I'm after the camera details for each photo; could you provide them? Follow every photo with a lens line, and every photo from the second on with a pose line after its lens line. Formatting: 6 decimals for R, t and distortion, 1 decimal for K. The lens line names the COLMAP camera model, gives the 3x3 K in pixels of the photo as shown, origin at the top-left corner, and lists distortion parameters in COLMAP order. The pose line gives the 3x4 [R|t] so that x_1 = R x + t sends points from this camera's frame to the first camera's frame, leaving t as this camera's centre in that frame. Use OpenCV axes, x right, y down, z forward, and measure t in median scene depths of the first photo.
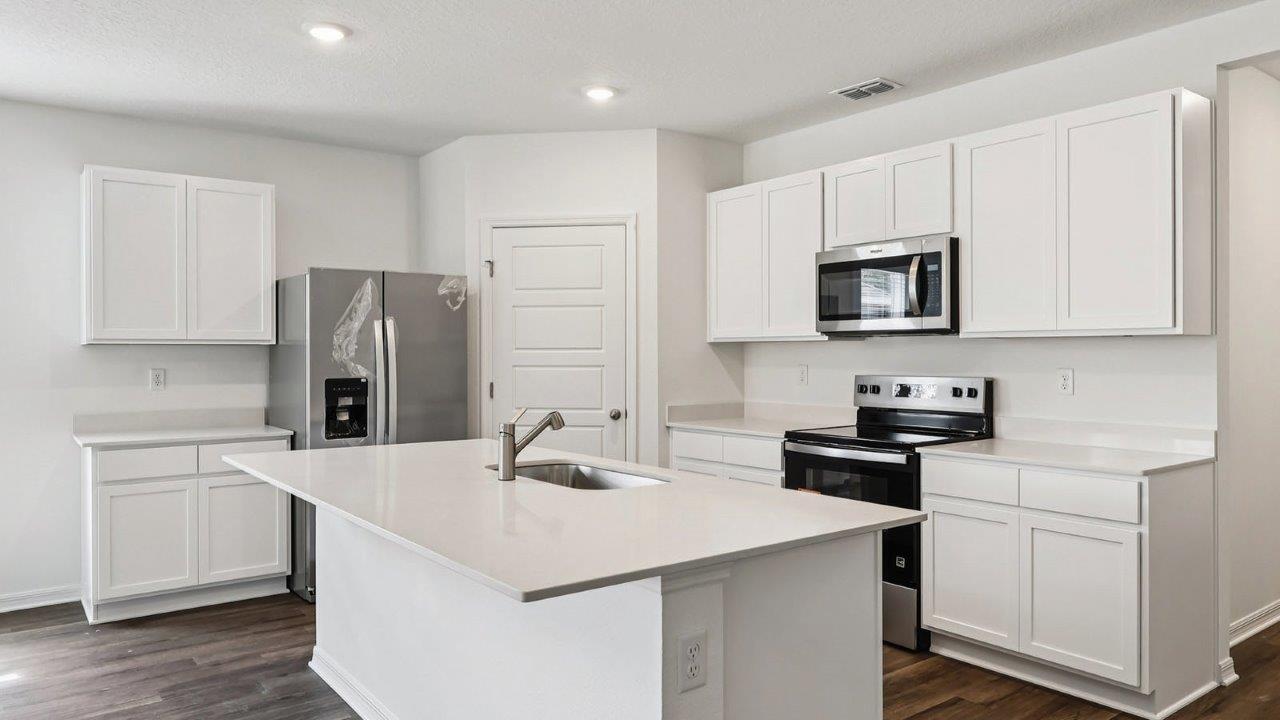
lens RADIAL K [[844.1, 0, 638.9], [0, 844.1, 350.3], [0, 0, 1]] dist [-0.003917, 0.002067]
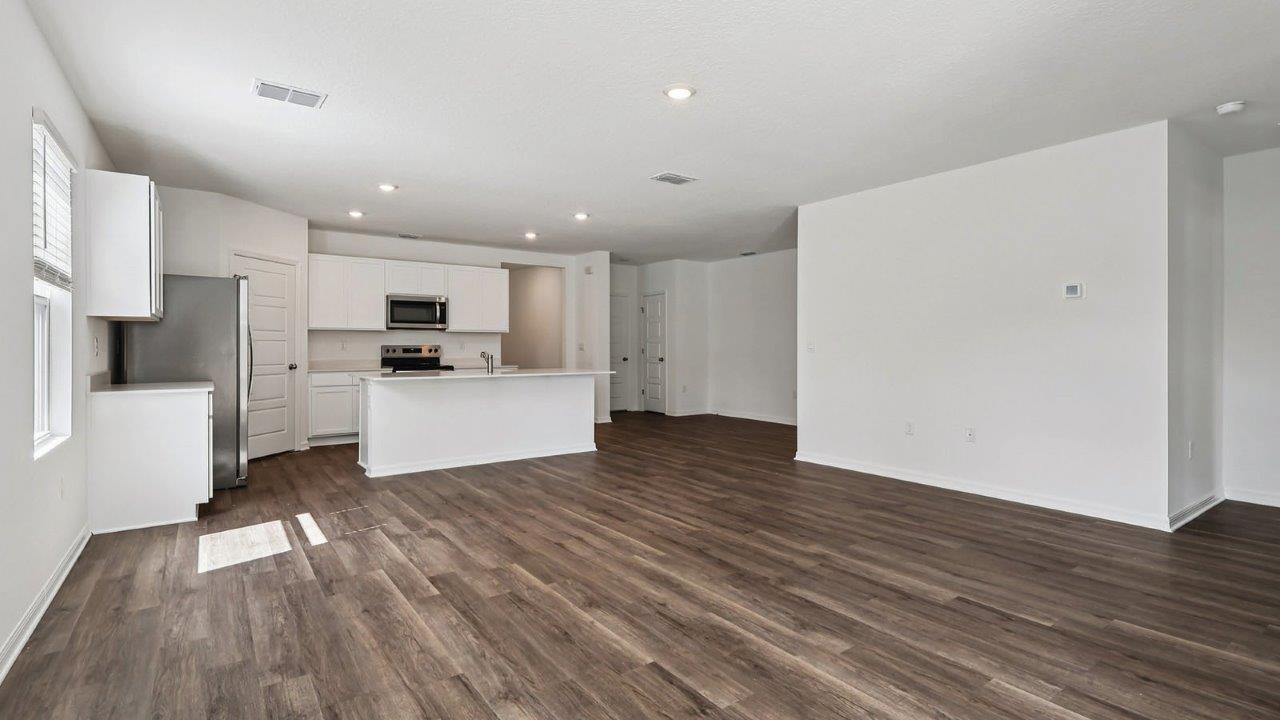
lens RADIAL K [[601.3, 0, 639.2], [0, 601.3, 355.9], [0, 0, 1]] dist [-0.002245, 0.001895]
pose [[0.024357, -0.012661, 0.999623, -1.463719], [-0.002455, 0.999916, 0.012724, 0.036344], [-0.999700, -0.002764, 0.024324, 0.221025]]
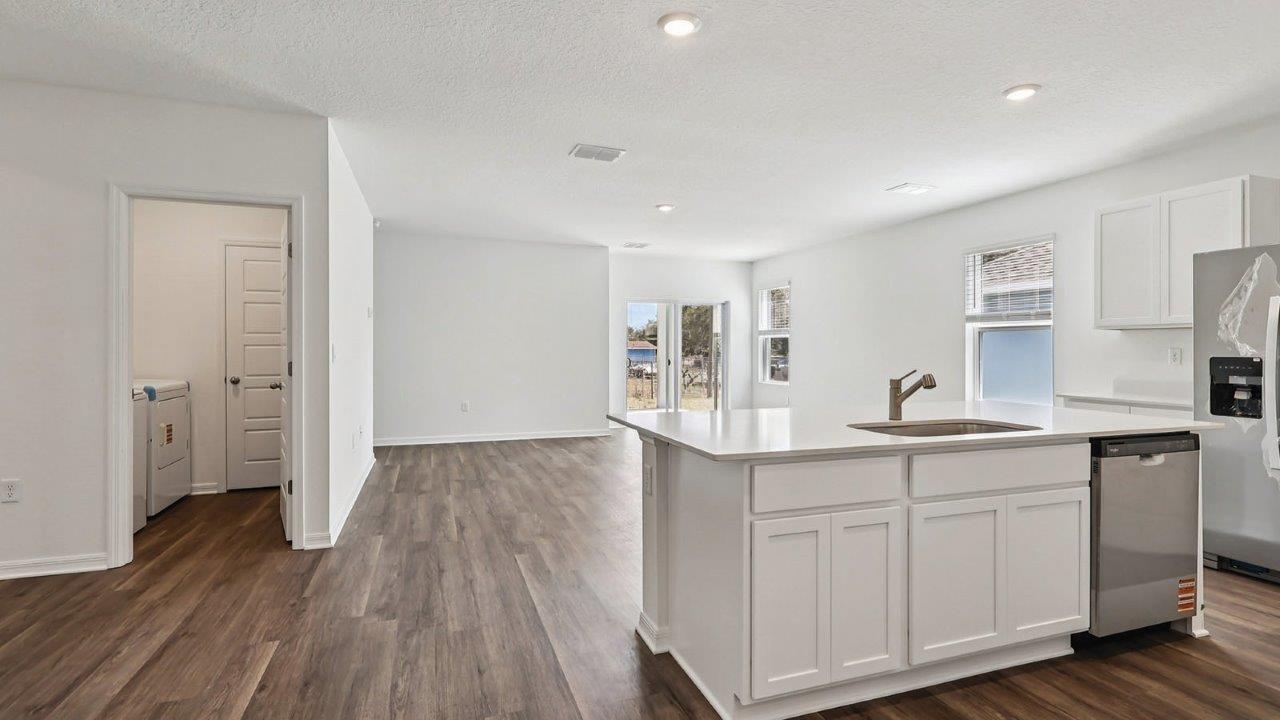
lens RADIAL K [[601.3, 0, 644.7], [0, 601.3, 344.3], [0, 0, 1]] dist [-0.002245, 0.001895]
pose [[-0.298952, -0.004092, -0.954259, 0.542978], [-0.000622, 0.999991, -0.004093, 0.020928], [0.954268, -0.000630, -0.298952, 0.537262]]
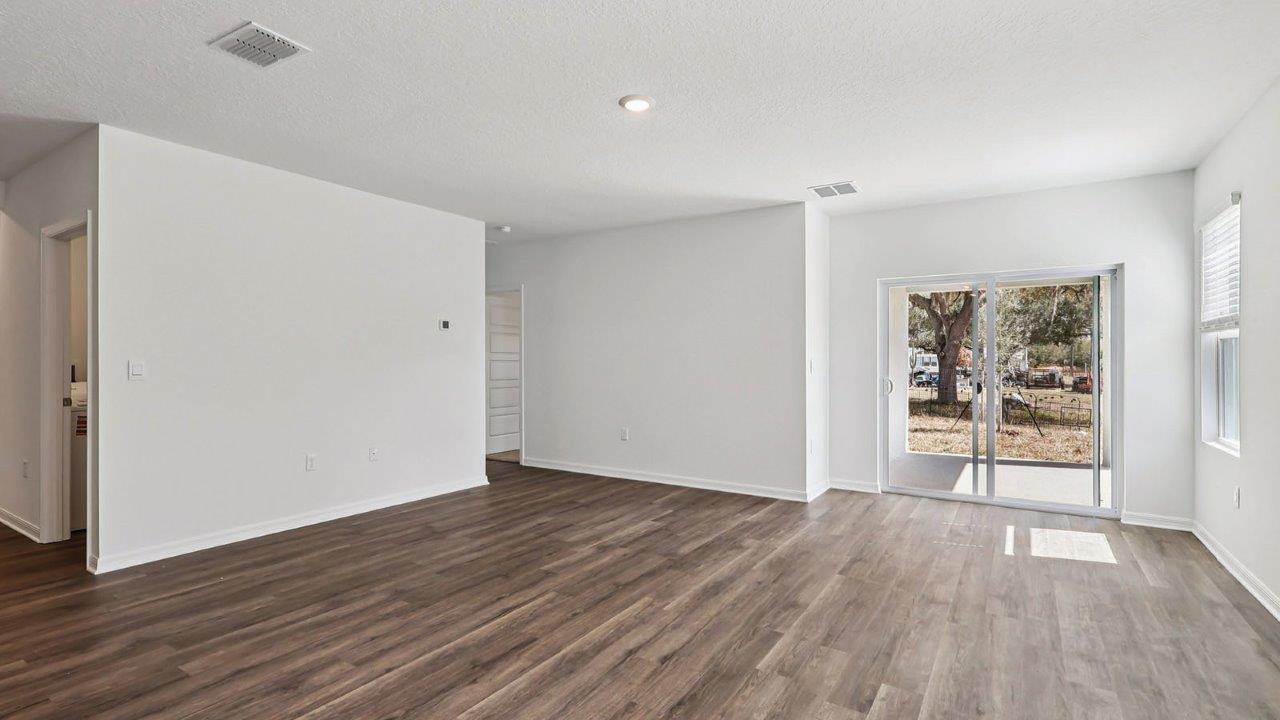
lens RADIAL K [[601.3, 0, 638.5], [0, 601.3, 358.8], [0, 0, 1]] dist [-0.002245, 0.001895]
pose [[-0.937931, 0.002132, -0.346816, -0.475358], [0.003117, 0.999993, -0.002280, 0.019602], [0.346808, -0.003219, -0.937930, 0.849102]]
